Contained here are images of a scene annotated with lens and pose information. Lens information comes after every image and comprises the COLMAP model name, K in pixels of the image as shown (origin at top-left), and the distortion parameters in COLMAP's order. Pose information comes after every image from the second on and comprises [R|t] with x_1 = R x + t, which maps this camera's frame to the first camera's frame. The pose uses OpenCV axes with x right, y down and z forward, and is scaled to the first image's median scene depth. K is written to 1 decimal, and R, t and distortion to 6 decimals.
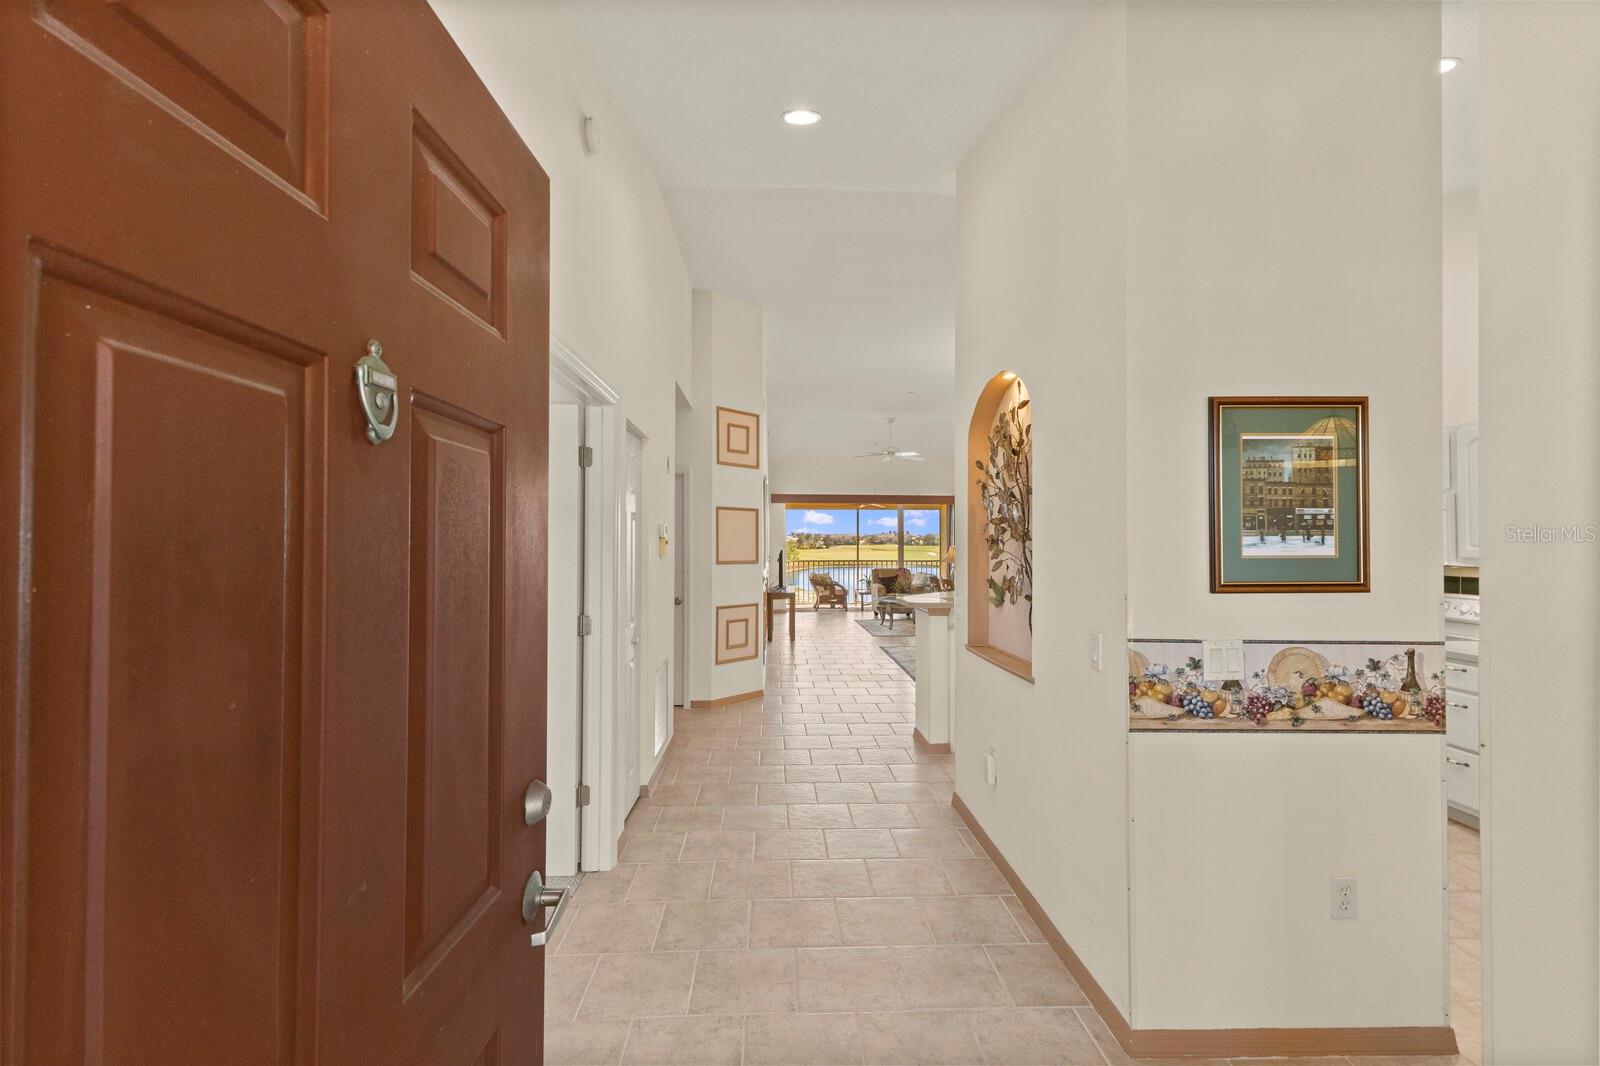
lens RADIAL K [[688.5, 0, 801.2], [0, 688.5, 529.2], [0, 0, 1]] dist [0.016695, -0.002870]
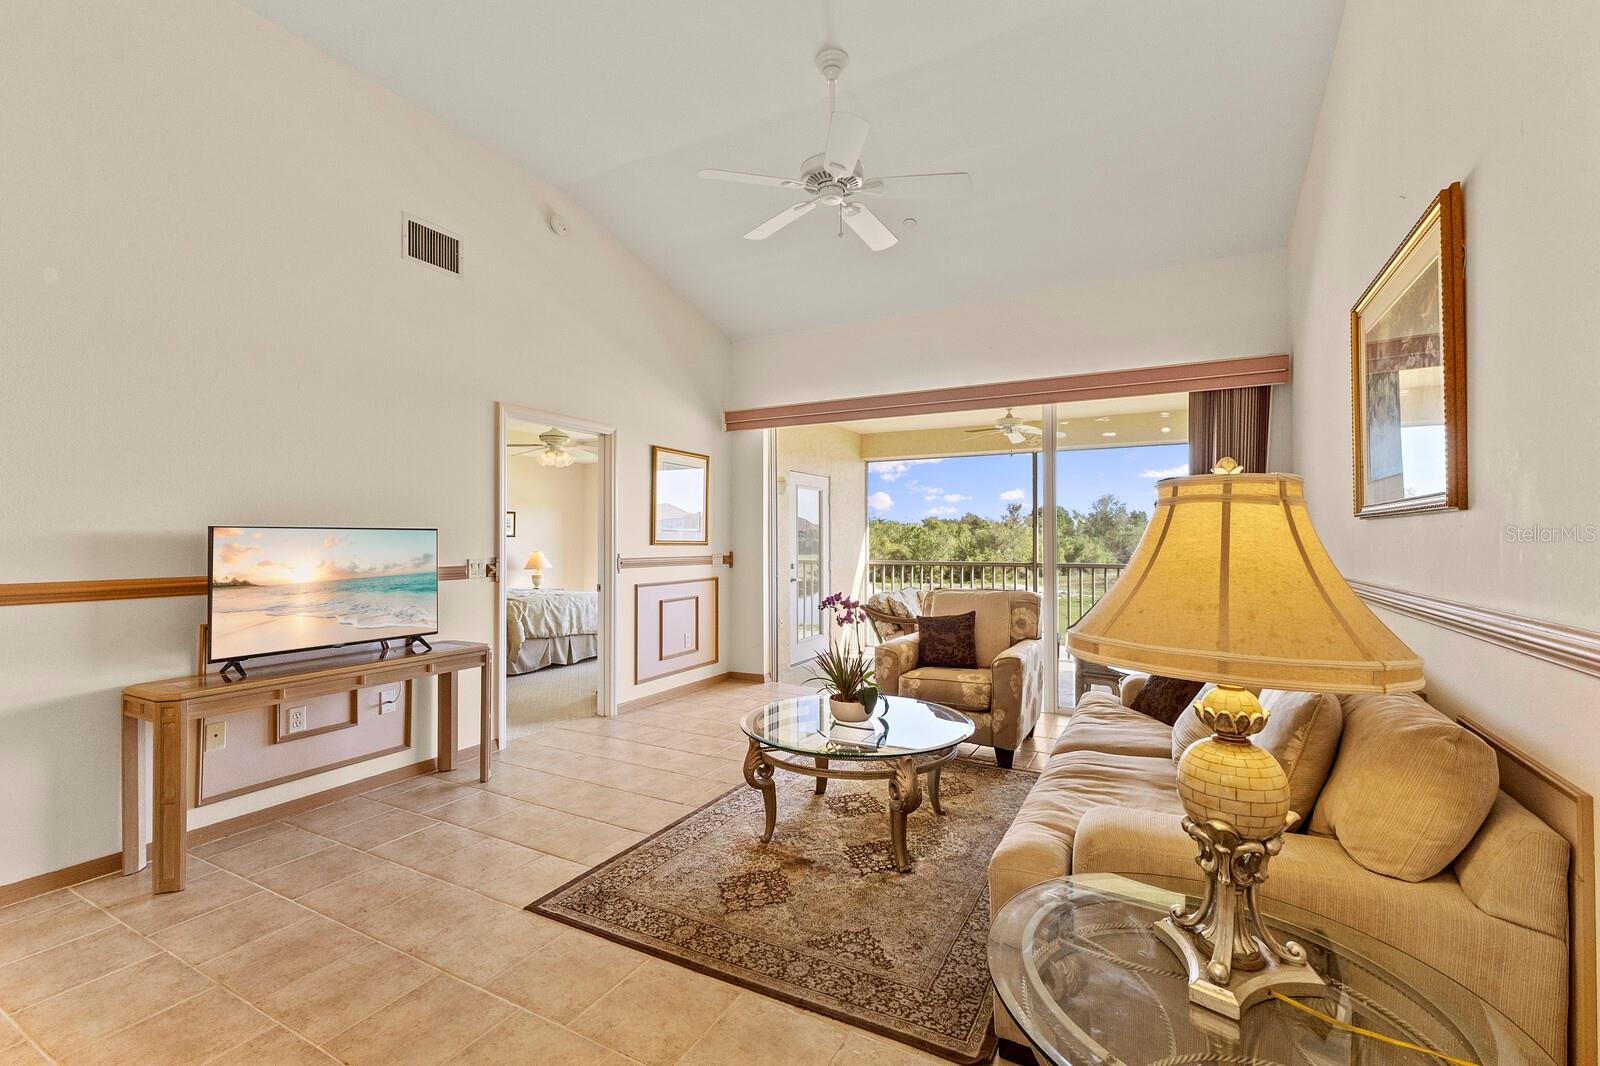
lens RADIAL K [[688.5, 0, 799.4], [0, 688.5, 530.6], [0, 0, 1]] dist [0.016695, -0.002870]
pose [[0.855513, -0.007847, -0.517722, 0.207044], [0.009904, 0.999950, 0.001210, 0.023071], [0.517687, -0.006163, 0.855548, 0.594800]]
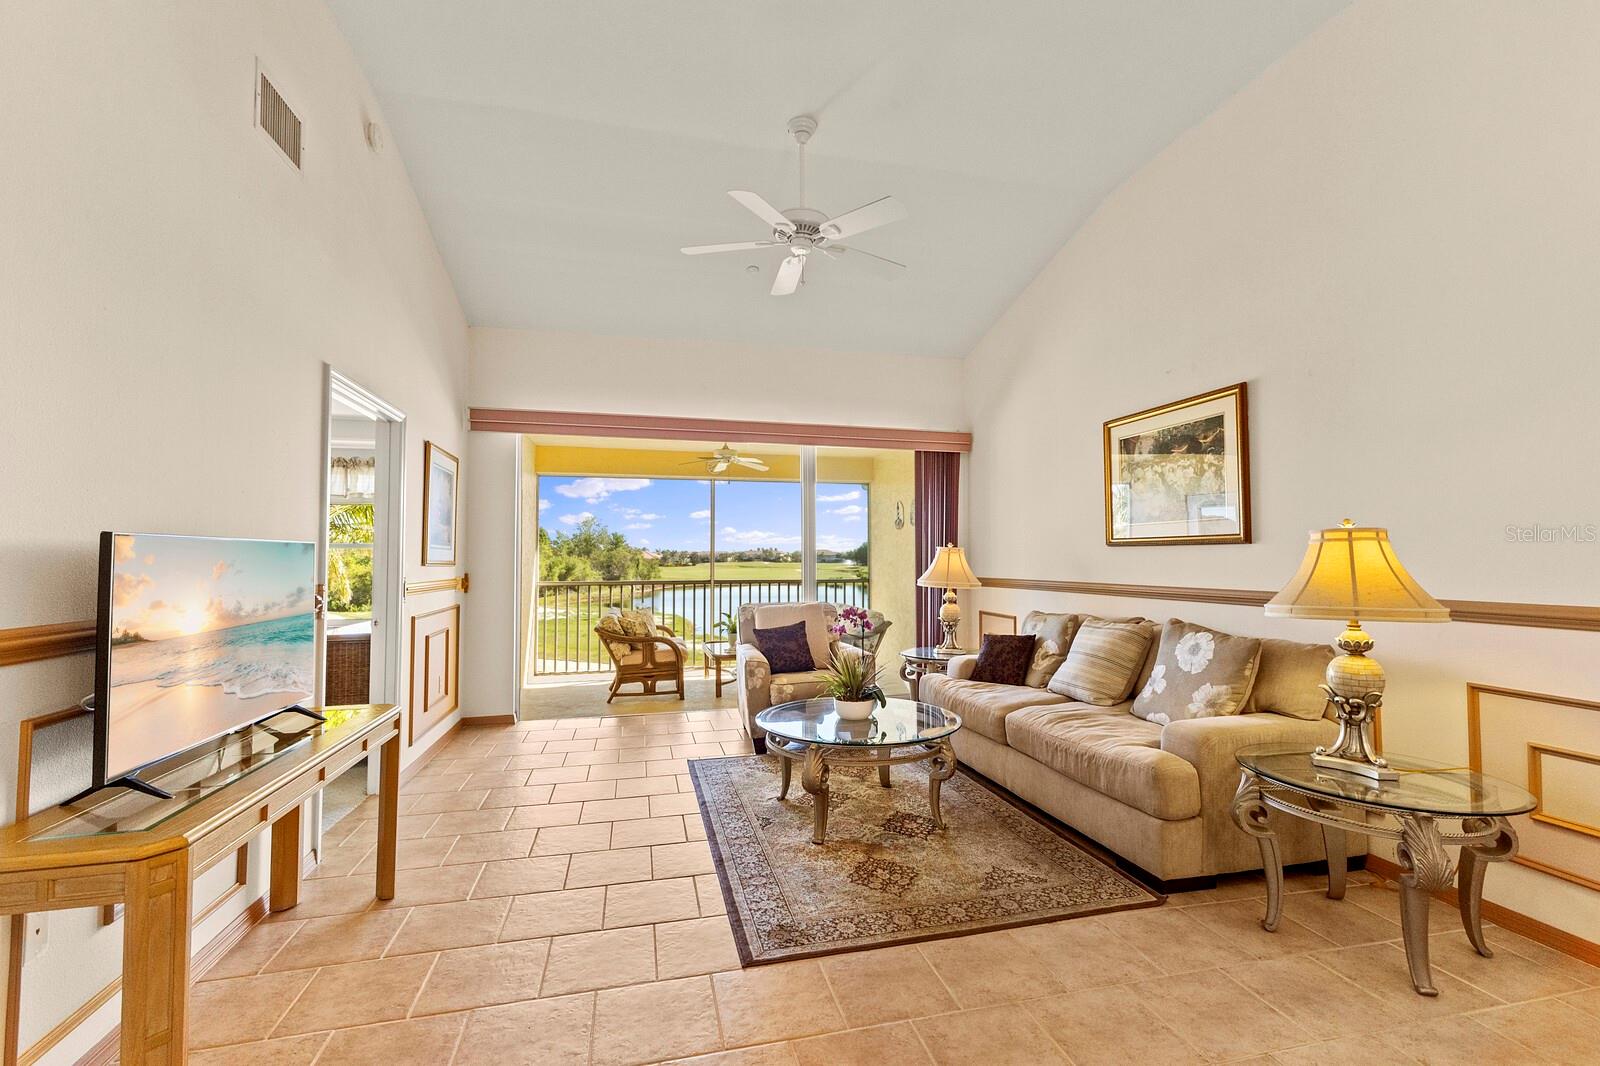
lens RADIAL K [[688.5, 0, 800.6], [0, 688.5, 534.4], [0, 0, 1]] dist [0.016695, -0.002870]
pose [[0.981978, 0.003170, 0.188970, 0.056291], [0.000253, 0.999836, -0.018090, 0.022224], [-0.188996, 0.017812, 0.981816, 0.553488]]
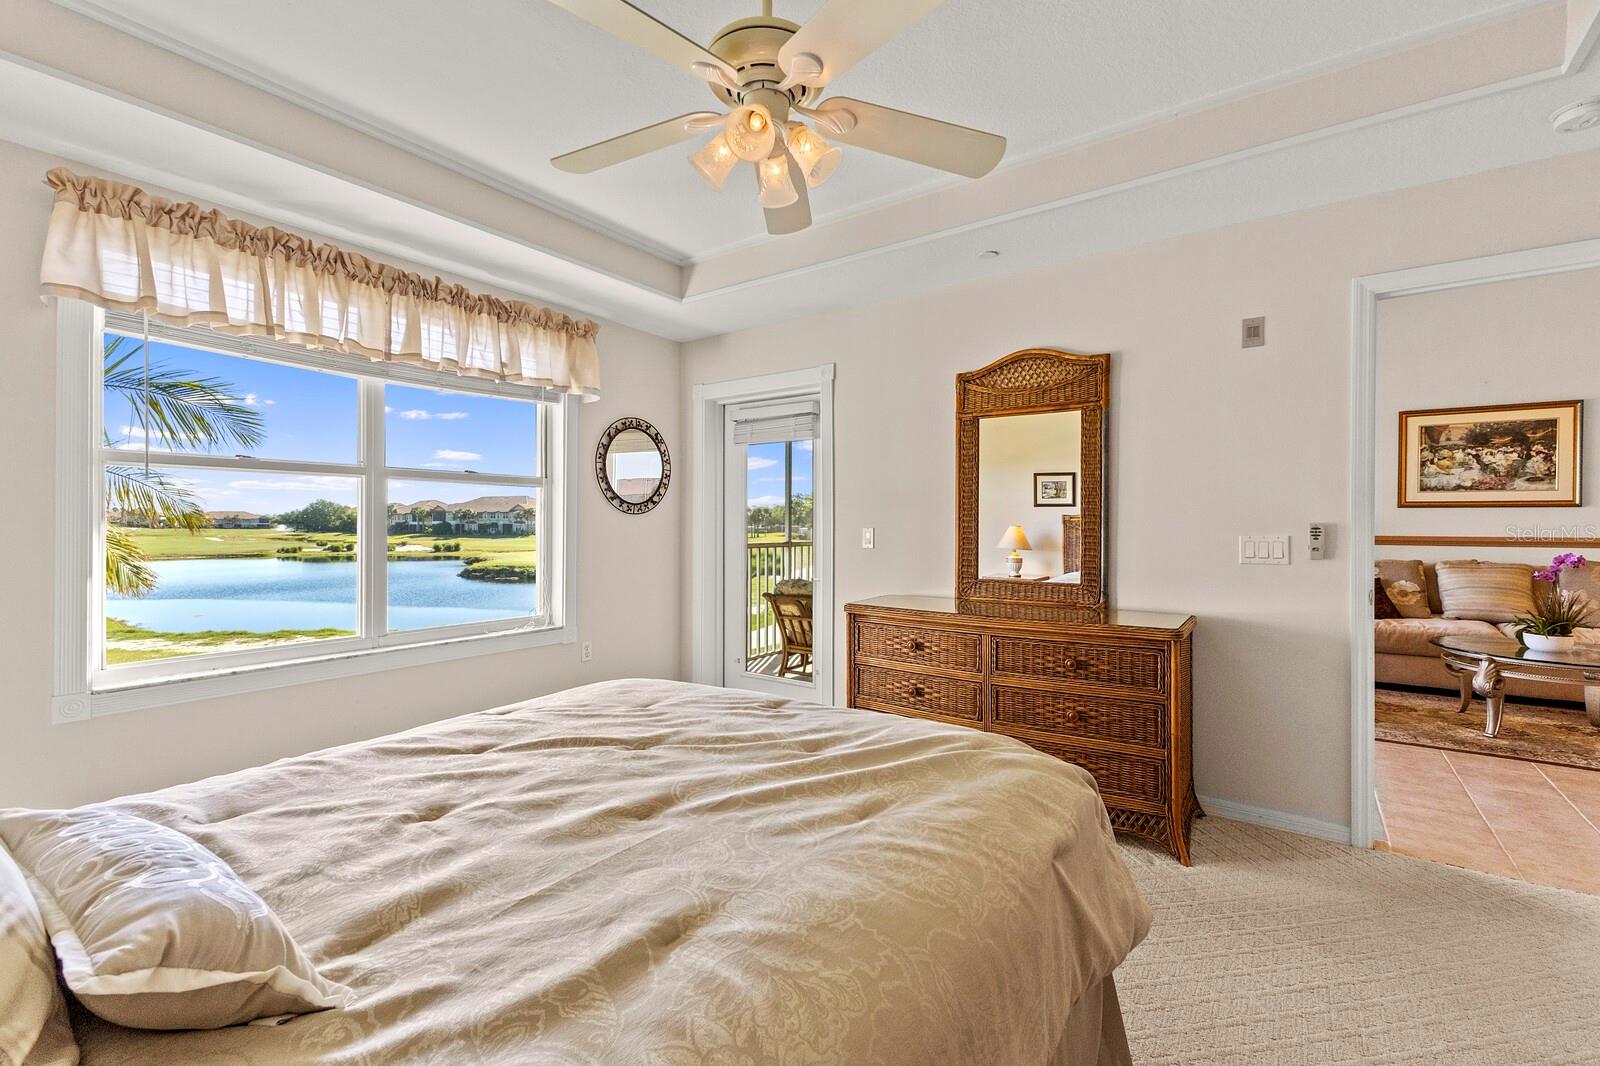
lens RADIAL K [[688.5, 0, 807.7], [0, 688.5, 527.0], [0, 0, 1]] dist [0.016695, -0.002870]
pose [[0.604072, -0.002177, 0.796927, -0.261509], [-0.015412, 0.999777, 0.014414, 0.032082], [-0.796781, -0.020989, 0.603904, 0.839407]]
